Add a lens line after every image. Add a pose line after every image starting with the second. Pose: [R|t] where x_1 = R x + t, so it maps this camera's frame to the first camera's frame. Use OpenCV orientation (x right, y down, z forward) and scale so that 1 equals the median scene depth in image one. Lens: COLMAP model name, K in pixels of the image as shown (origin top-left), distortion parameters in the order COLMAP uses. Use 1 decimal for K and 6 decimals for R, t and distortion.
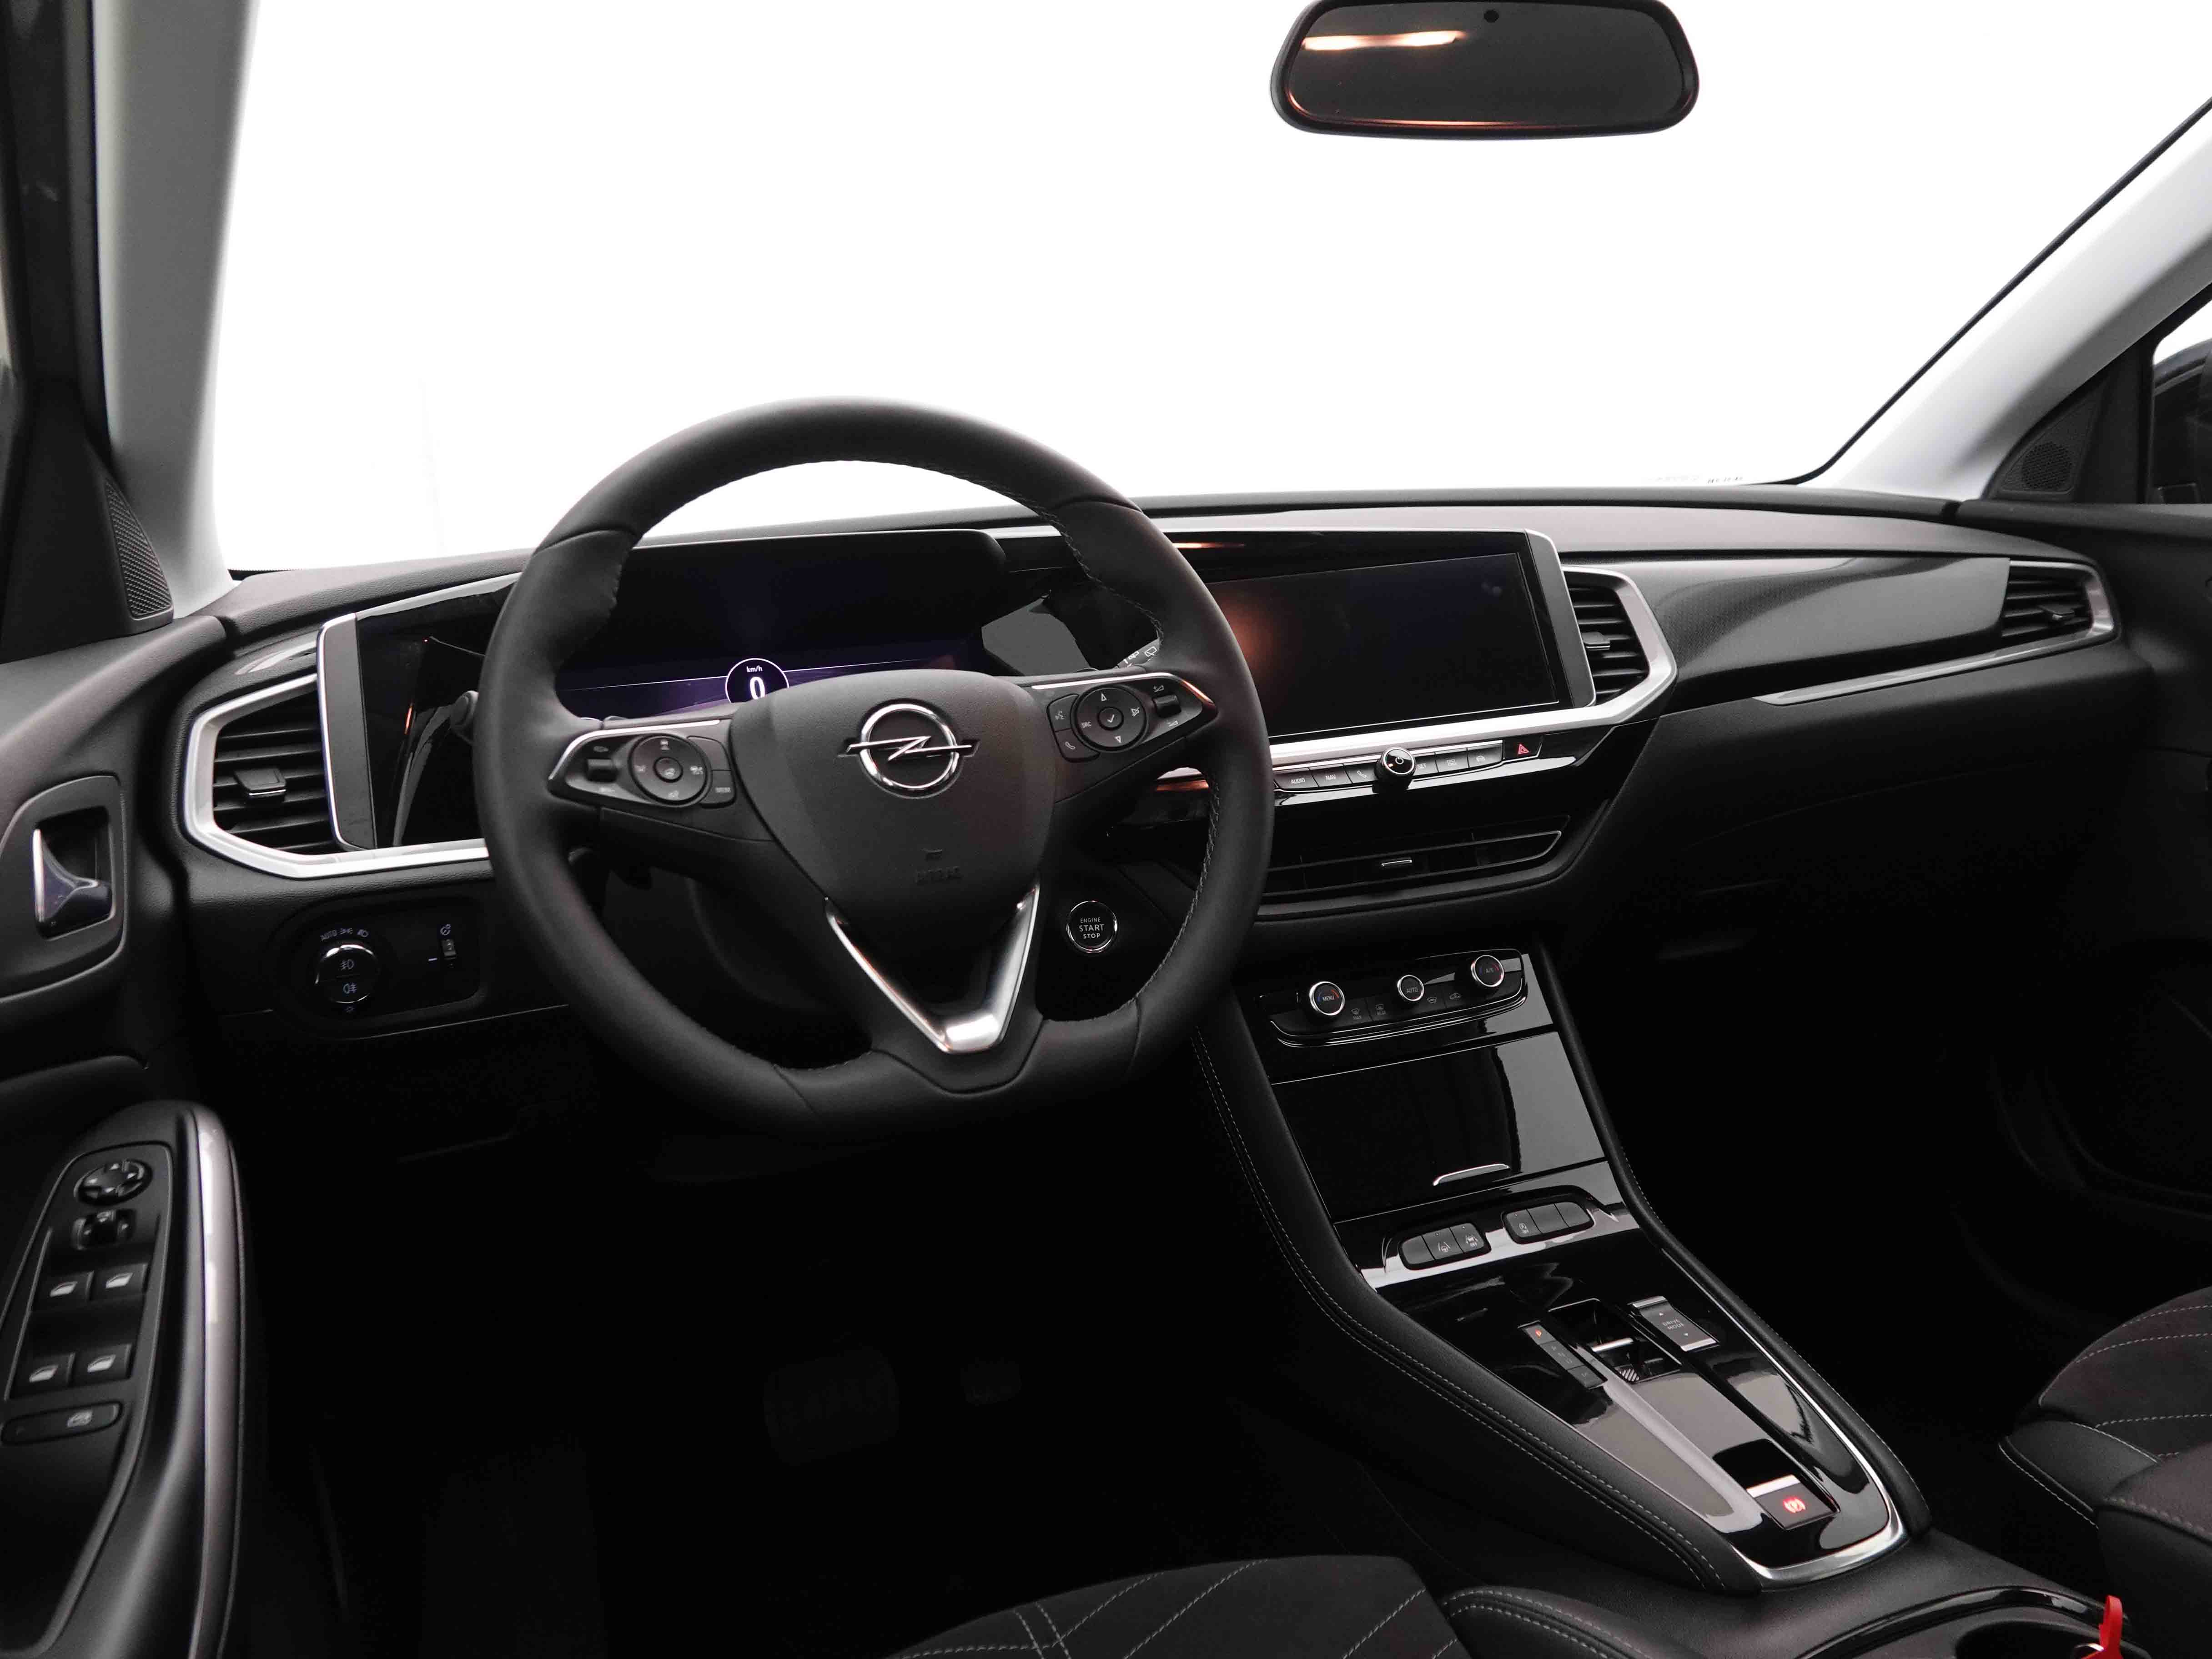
lens RADIAL K [[1714.8, 0, 1102.4], [0, 1714.8, 825.4], [0, 0, 1]] dist [0.006224, 0.002596]
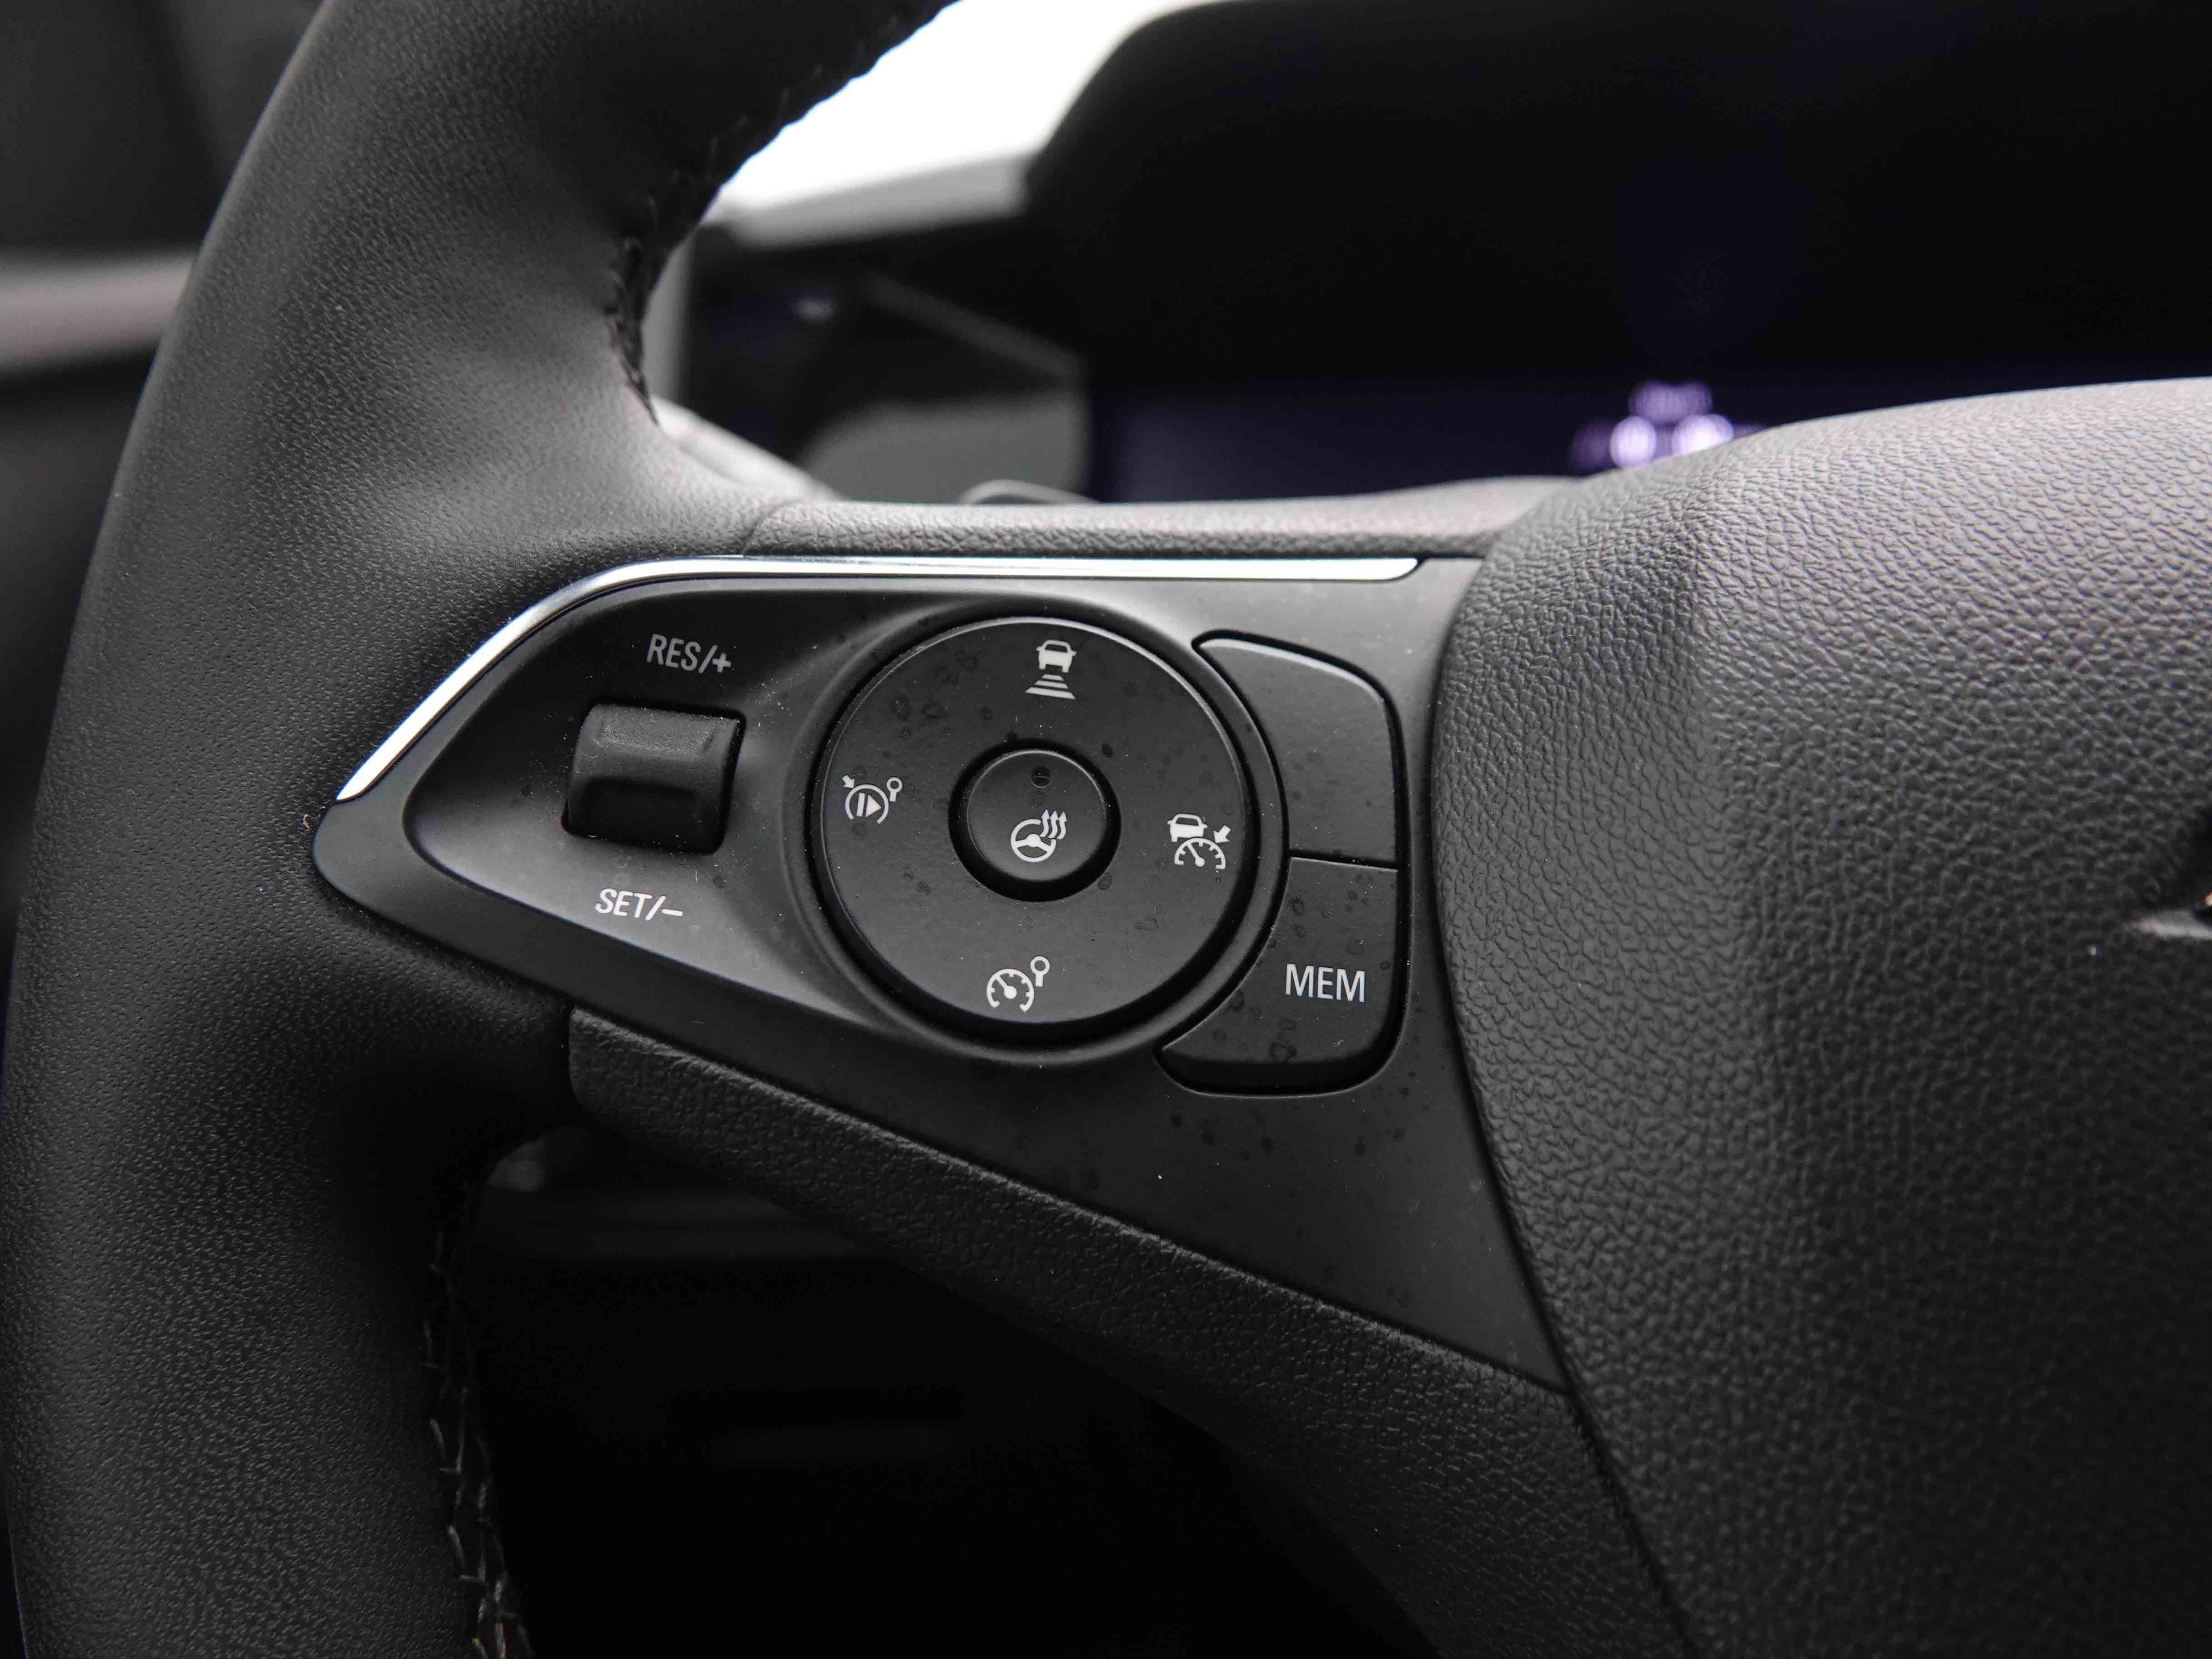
lens RADIAL K [[1714.8, 0, 1101.7], [0, 1714.8, 831.0], [0, 0, 1]] dist [0.006224, 0.002596]
pose [[0.860654, 0.190240, -0.472317, -0.156087], [-0.135913, 0.979759, 0.146968, -0.054765], [0.490716, -0.062294, 0.869090, 0.807158]]
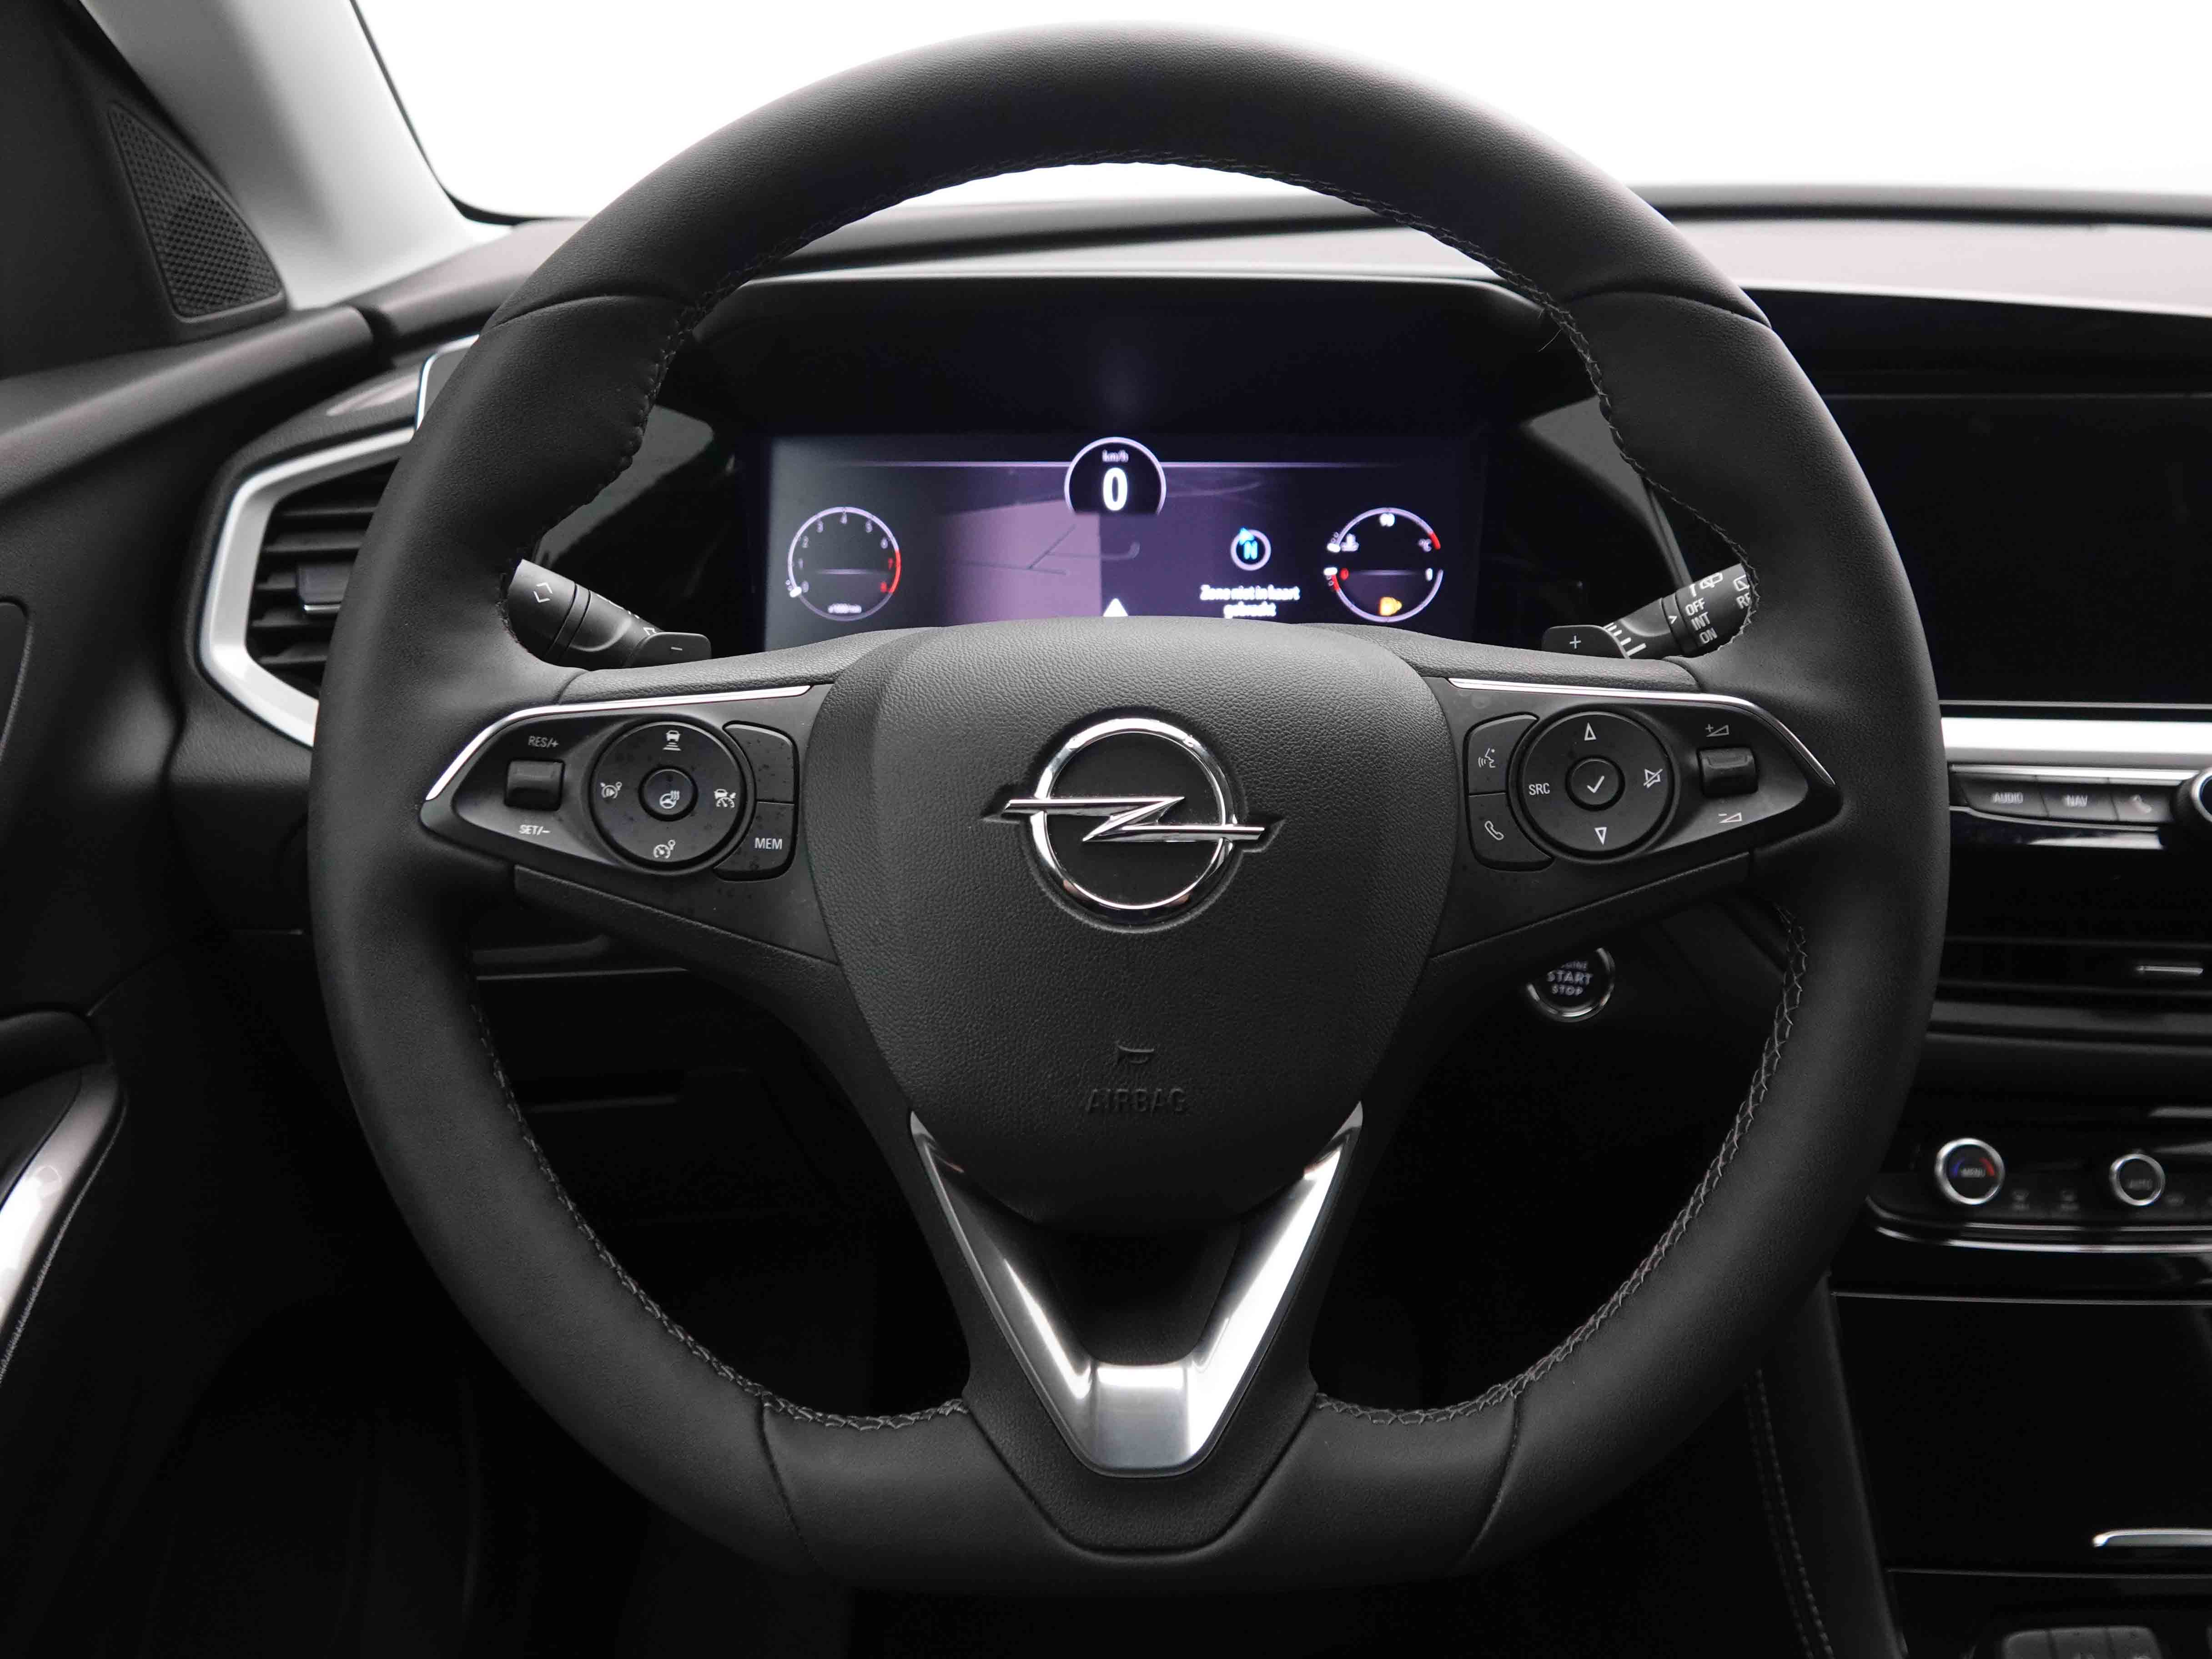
lens RADIAL K [[1714.8, 0, 1097.4], [0, 1714.8, 828.3], [0, 0, 1]] dist [0.006224, 0.002596]
pose [[0.926521, 0.199073, -0.319262, 0.032798], [-0.124776, 0.963110, 0.238432, -0.153531], [0.354950, -0.181076, 0.917182, 0.538988]]
